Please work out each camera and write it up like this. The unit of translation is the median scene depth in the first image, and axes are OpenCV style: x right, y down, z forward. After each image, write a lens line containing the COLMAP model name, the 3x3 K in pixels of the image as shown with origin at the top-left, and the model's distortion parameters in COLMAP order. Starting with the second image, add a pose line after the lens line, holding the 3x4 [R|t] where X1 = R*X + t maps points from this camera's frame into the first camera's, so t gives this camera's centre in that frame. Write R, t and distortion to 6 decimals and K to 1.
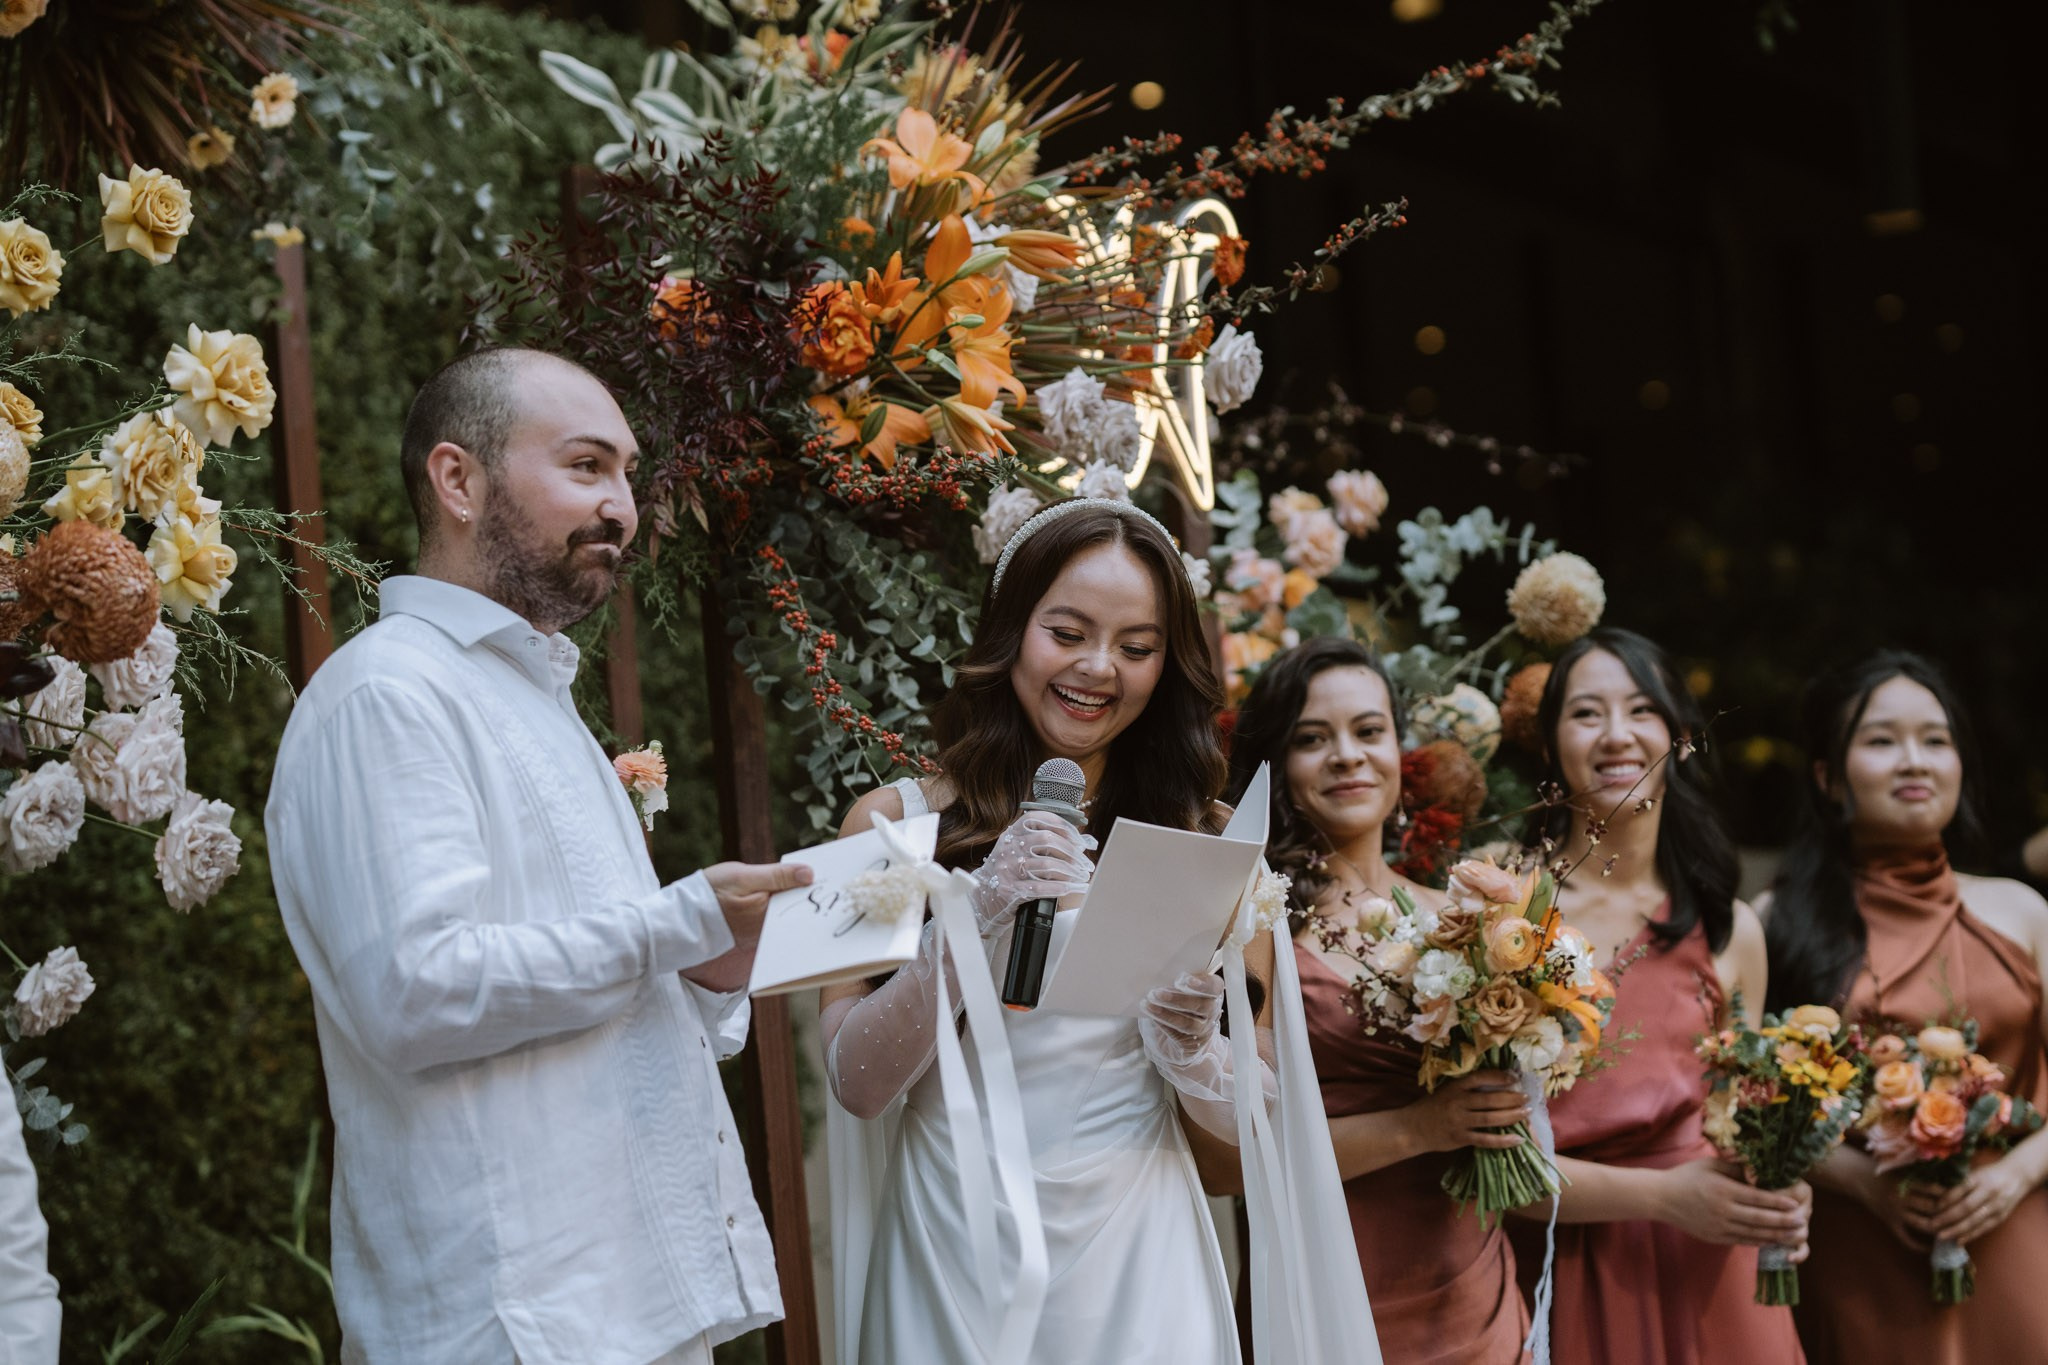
lens RADIAL K [[4855.4, 0, 951.9], [0, 4855.4, 531.3], [0, 0, 1]] dist [0.143854, 0.061390]
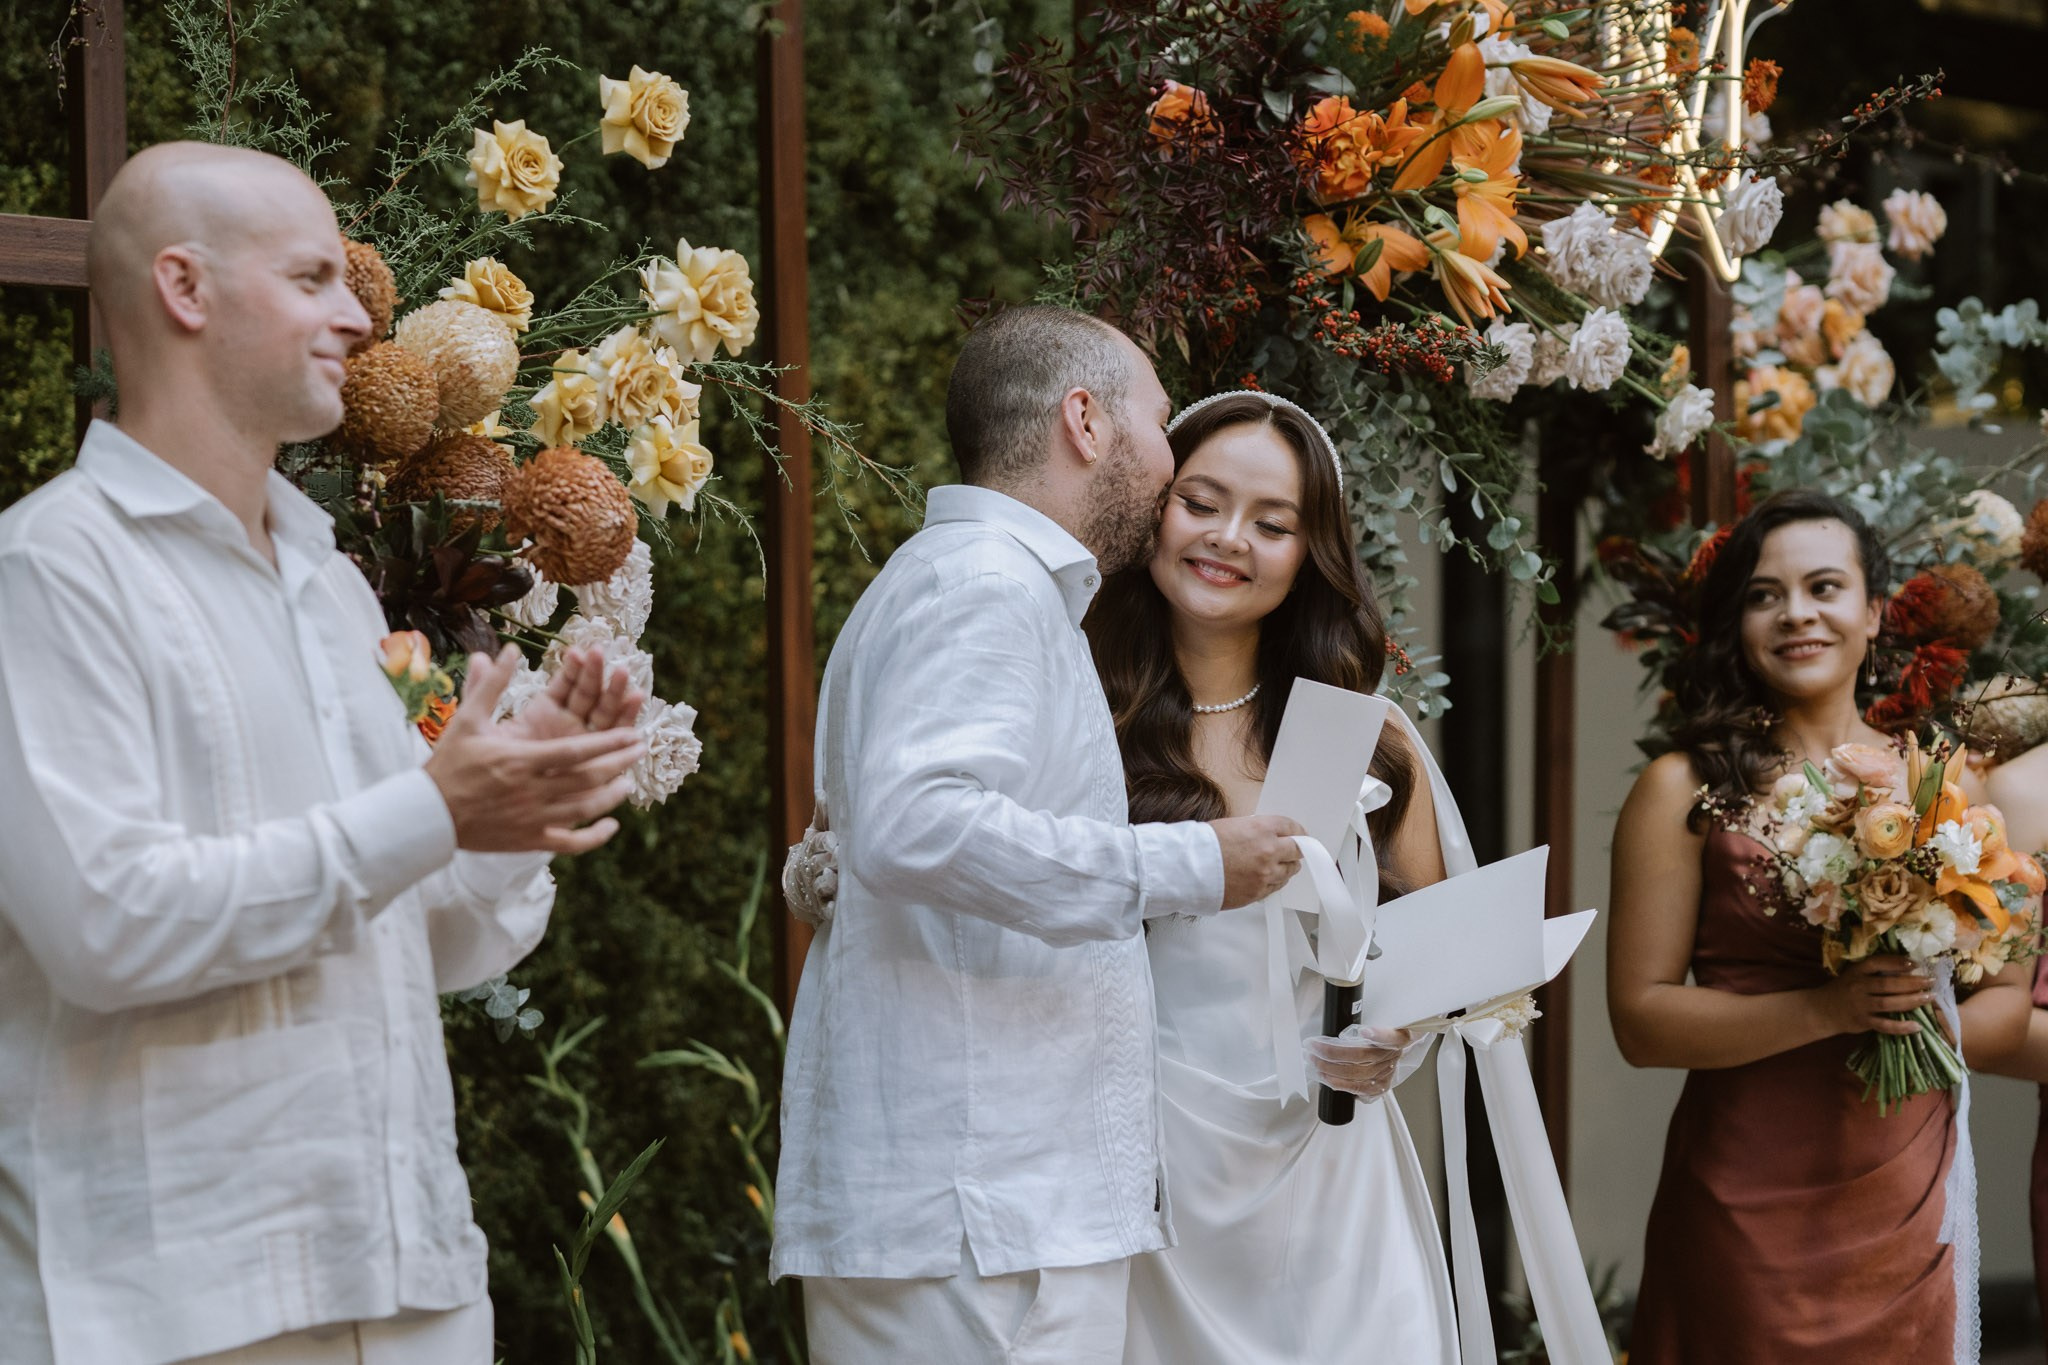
lens RADIAL K [[5687.8, 0, 962.0], [0, 5687.8, 562.5], [0, 0, 1]] dist [0.149230, 1.071967]
pose [[0.992636, 0.075862, -0.094443, 0.015470], [-0.061515, 0.987296, 0.146499, -0.124750], [0.104357, -0.139610, 0.984692, -0.138713]]
